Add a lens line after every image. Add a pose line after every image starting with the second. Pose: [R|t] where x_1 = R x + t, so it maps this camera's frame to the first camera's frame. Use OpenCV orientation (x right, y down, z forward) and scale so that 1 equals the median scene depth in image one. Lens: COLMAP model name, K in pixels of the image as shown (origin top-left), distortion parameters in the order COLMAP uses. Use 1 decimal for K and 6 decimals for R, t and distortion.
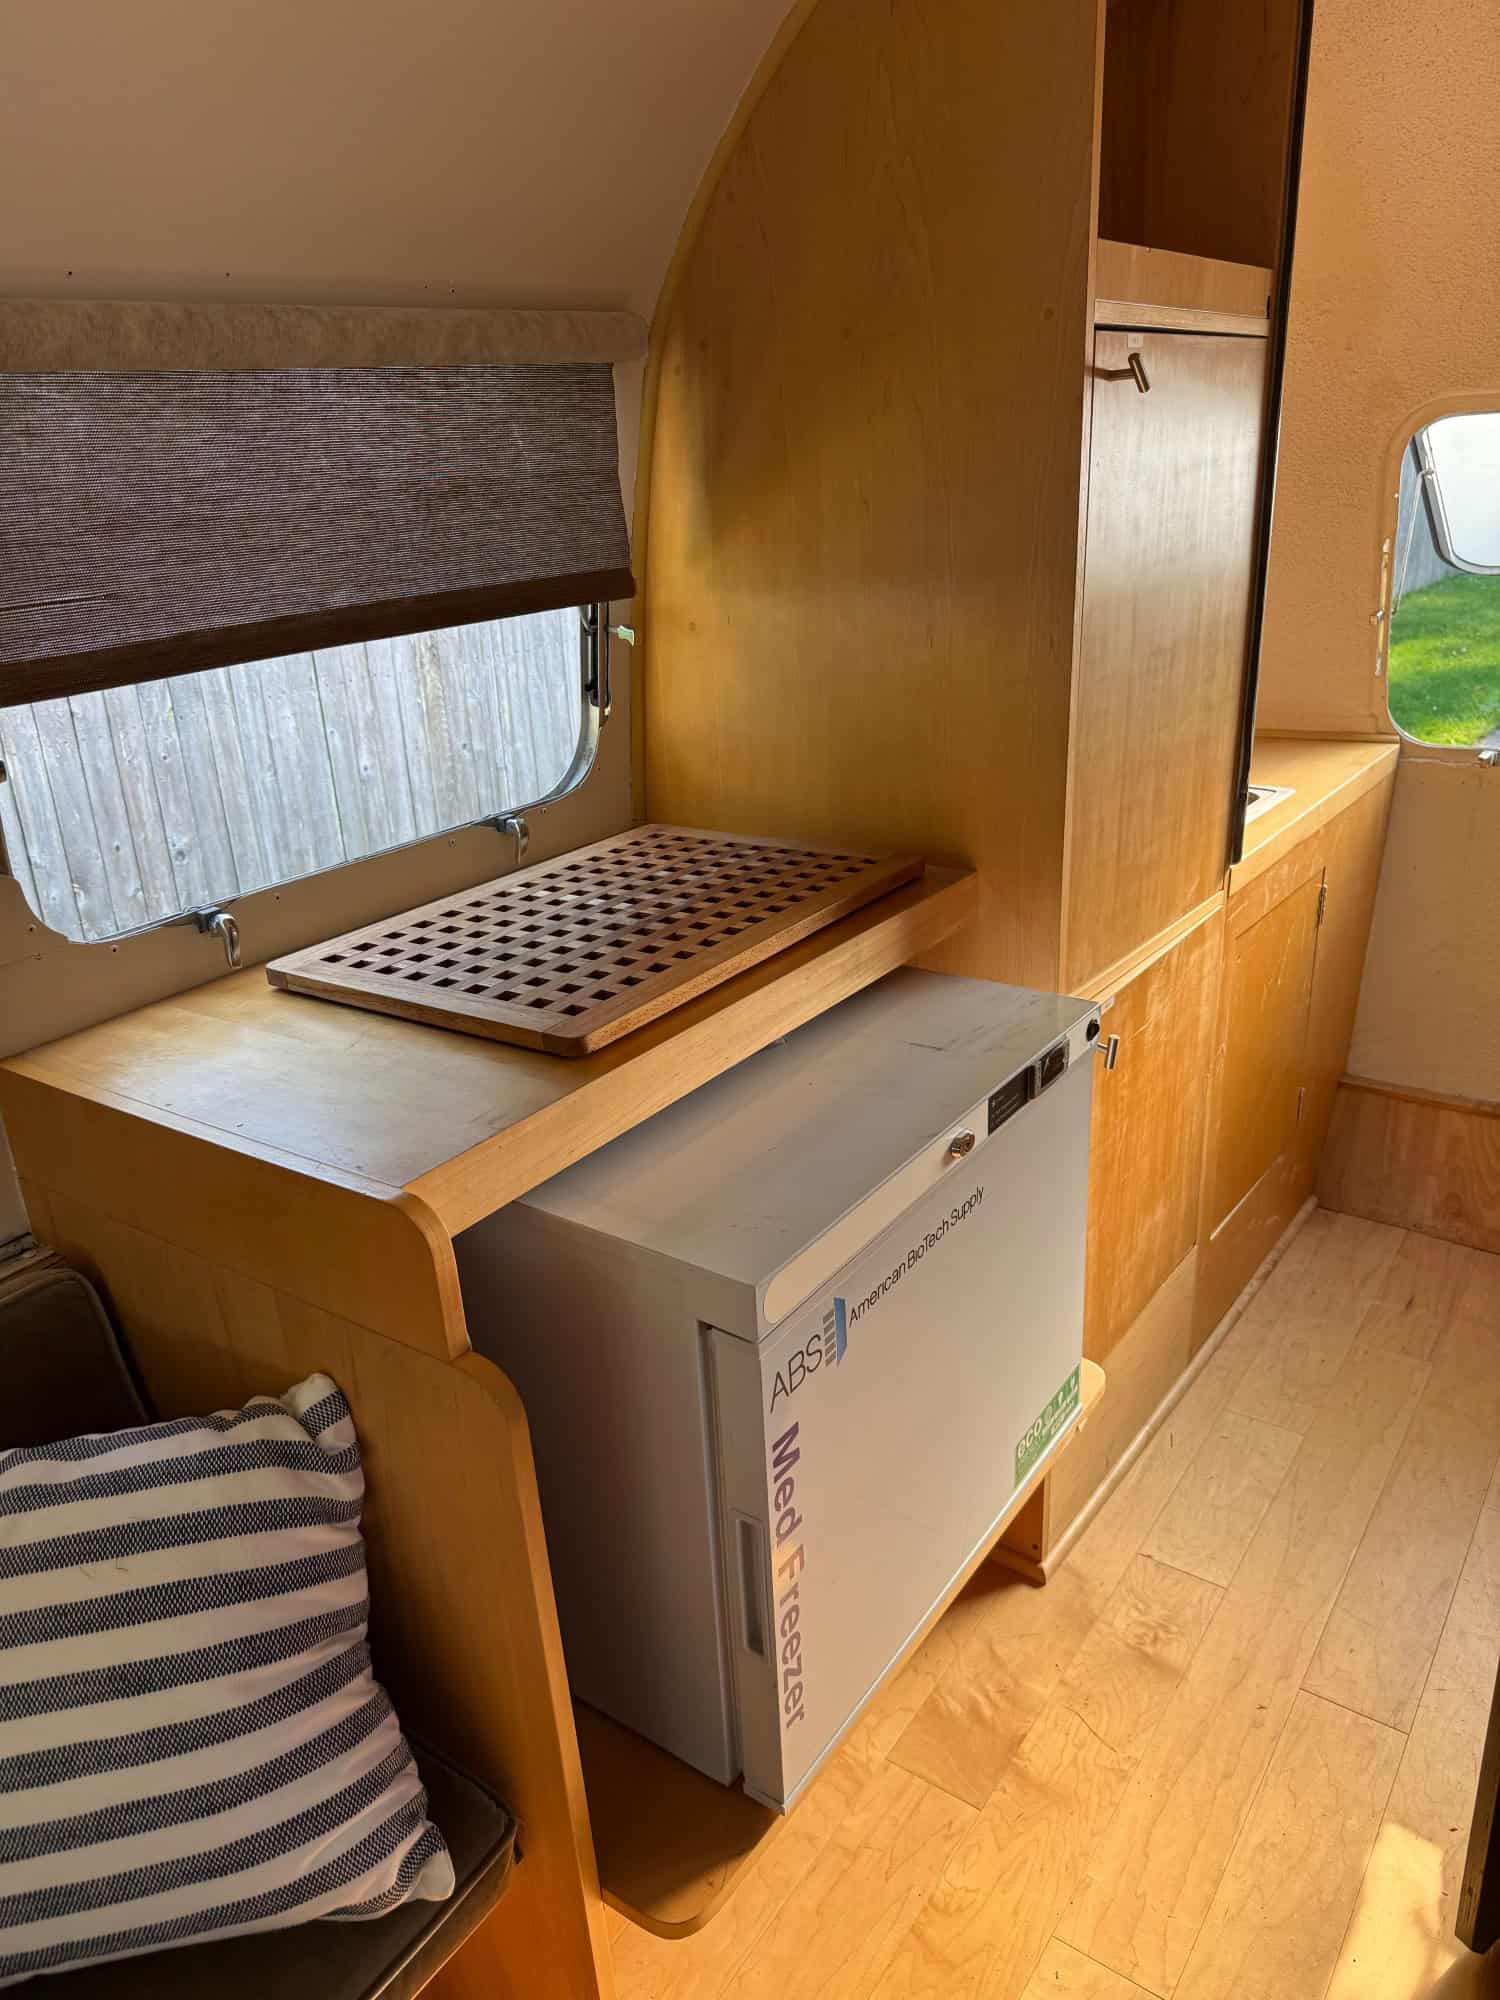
lens RADIAL K [[1411.0, 0, 744.0], [0, 1411.0, 1038.5], [0, 0, 1]] dist [-0.002573, -0.031262]
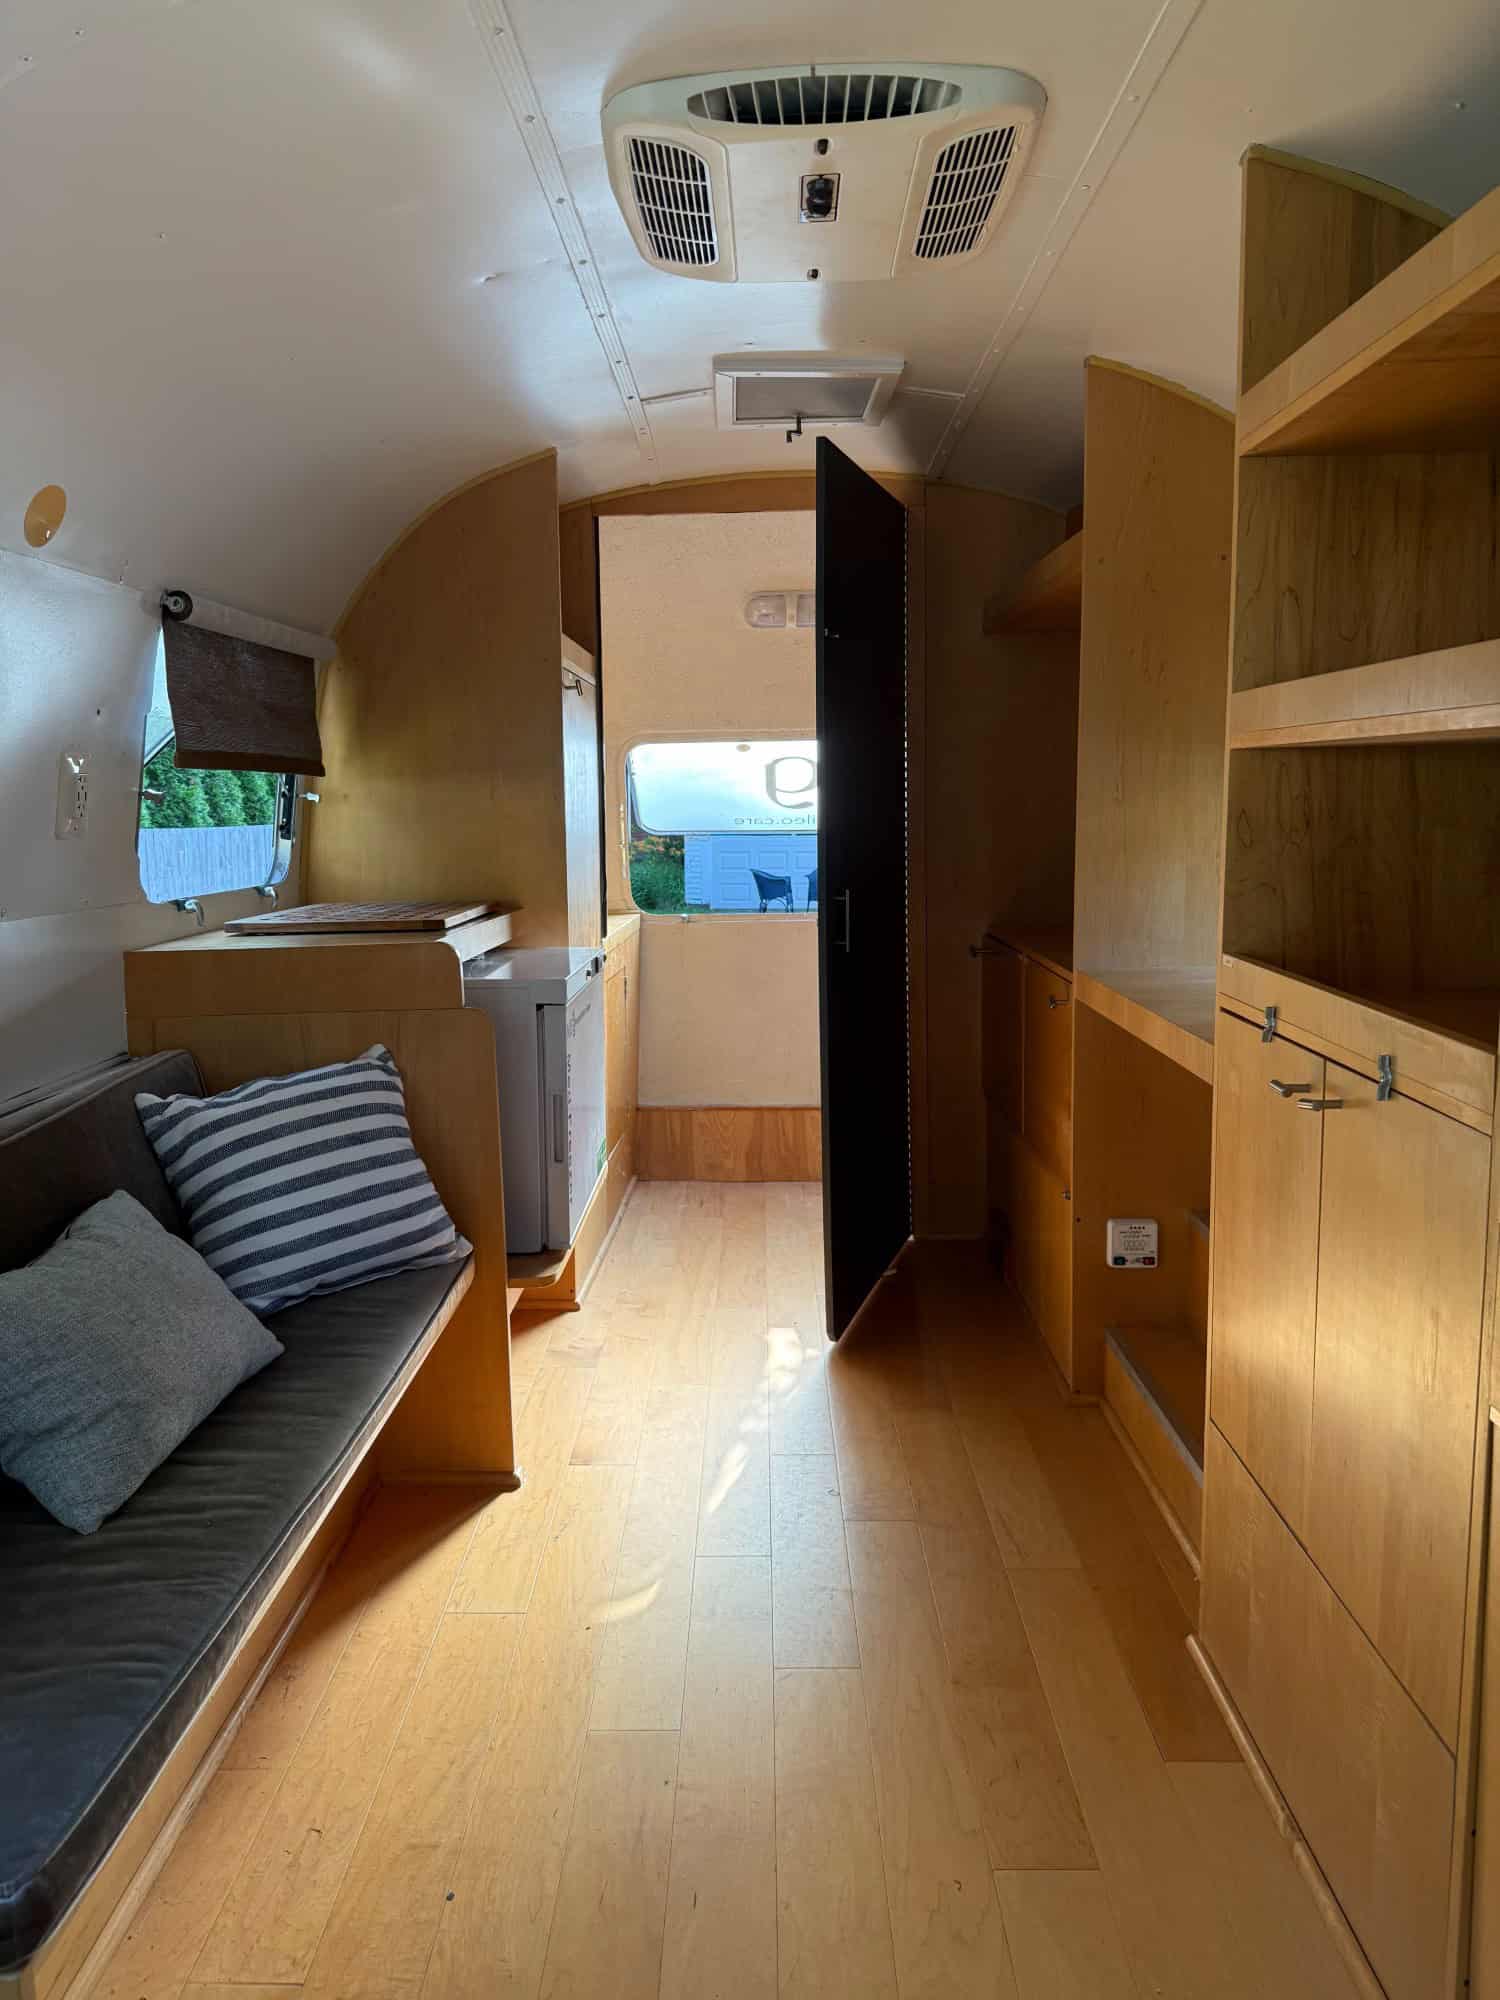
lens RADIAL K [[1411.0, 0, 744.0], [0, 1411.0, 1038.5], [0, 0, 1]] dist [-0.002573, -0.031262]
pose [[0.822918, -0.034340, 0.567121, -0.697346], [0.173913, 0.965484, -0.193893, 0.488049], [-0.540888, 0.258188, 0.800487, -0.724926]]
